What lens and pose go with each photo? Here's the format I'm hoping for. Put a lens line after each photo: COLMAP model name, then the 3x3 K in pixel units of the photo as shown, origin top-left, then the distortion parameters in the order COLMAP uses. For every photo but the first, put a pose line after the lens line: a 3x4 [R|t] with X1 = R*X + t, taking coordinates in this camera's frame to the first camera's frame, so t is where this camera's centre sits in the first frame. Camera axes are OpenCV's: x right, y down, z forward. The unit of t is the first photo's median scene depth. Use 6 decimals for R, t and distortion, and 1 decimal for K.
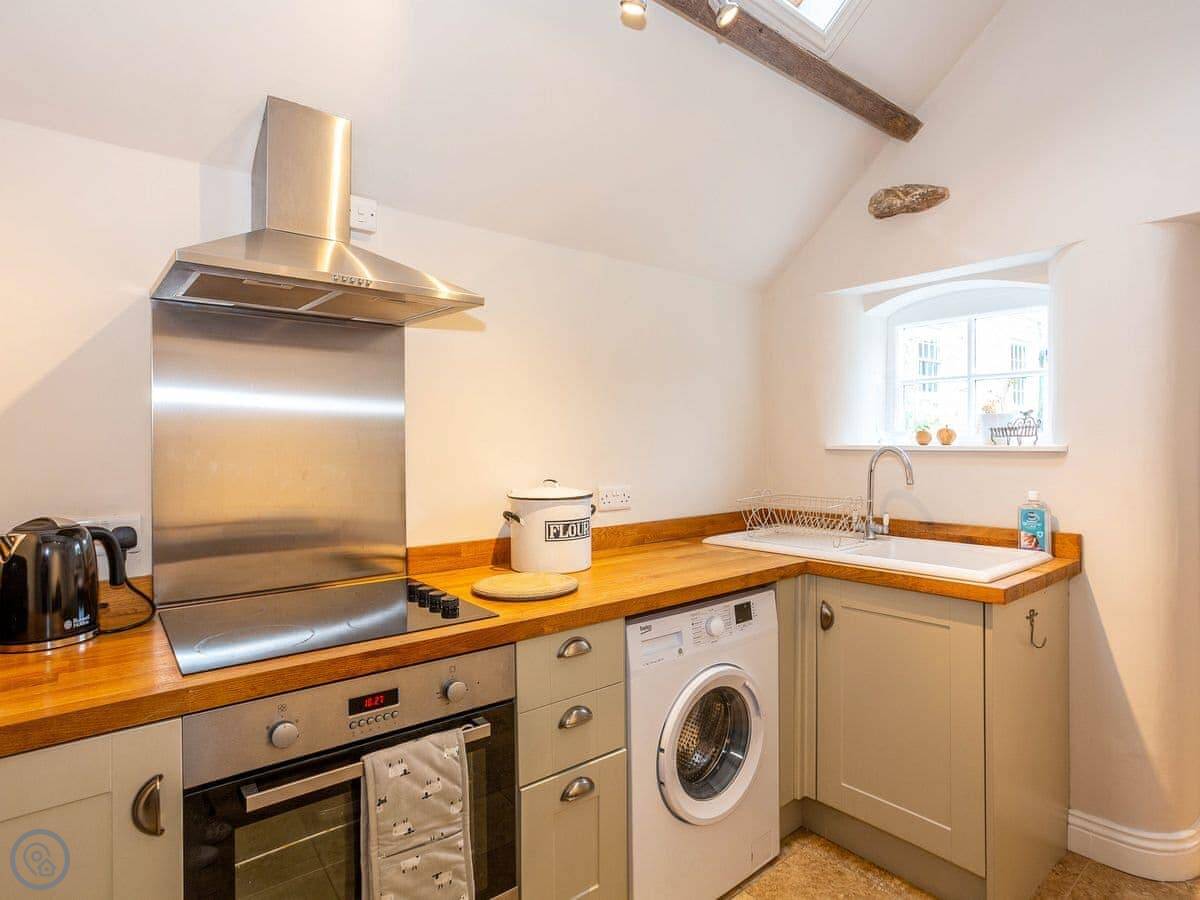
lens RADIAL K [[637.3, 0, 600.0], [0, 637.3, 450.0], [0, 0, 1]] dist [-0.039500, 0.031811]
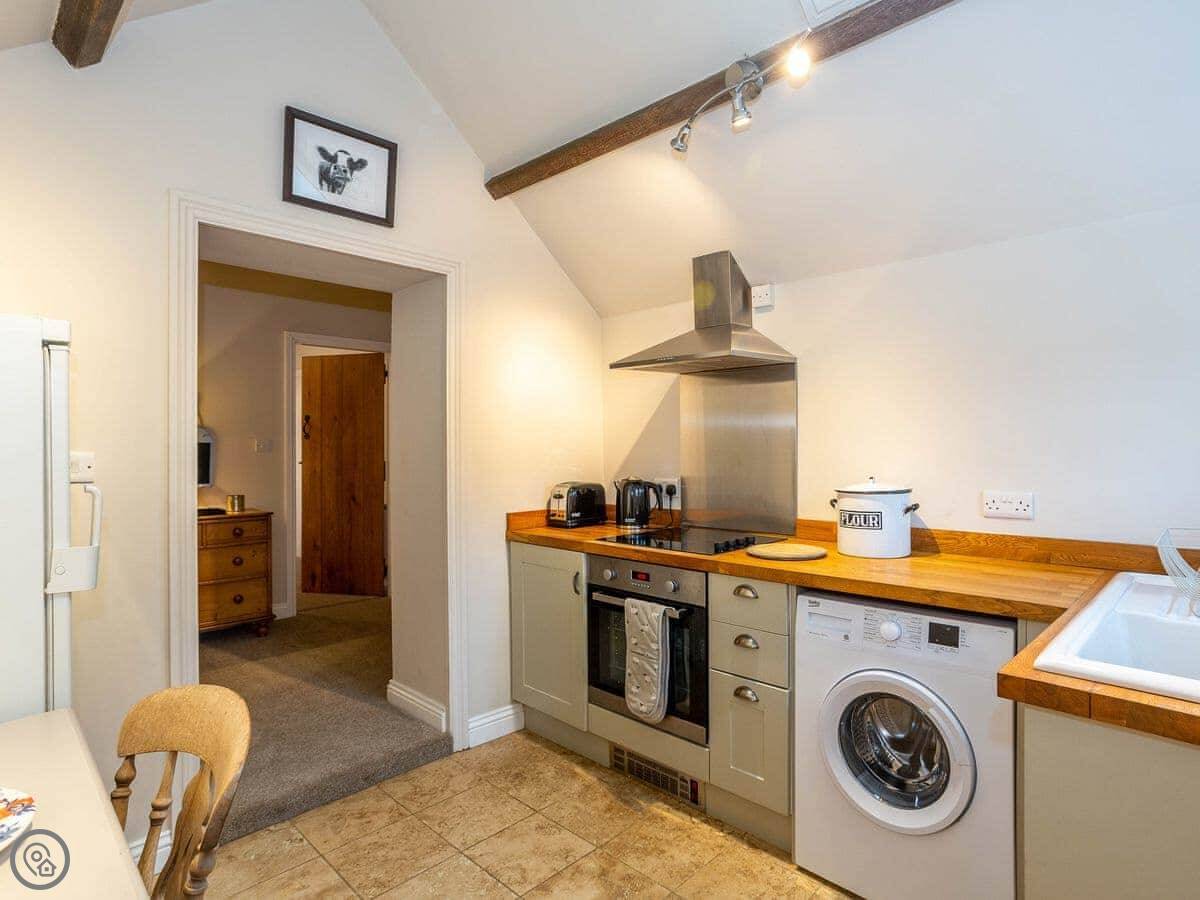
lens RADIAL K [[637.3, 0, 600.0], [0, 637.3, 450.0], [0, 0, 1]] dist [-0.039500, 0.031811]
pose [[0.136840, 0.018537, -0.990420, 1.251580], [-0.003123, 0.999828, 0.018281, -0.023464], [0.990588, 0.000592, 0.136874, 0.479454]]
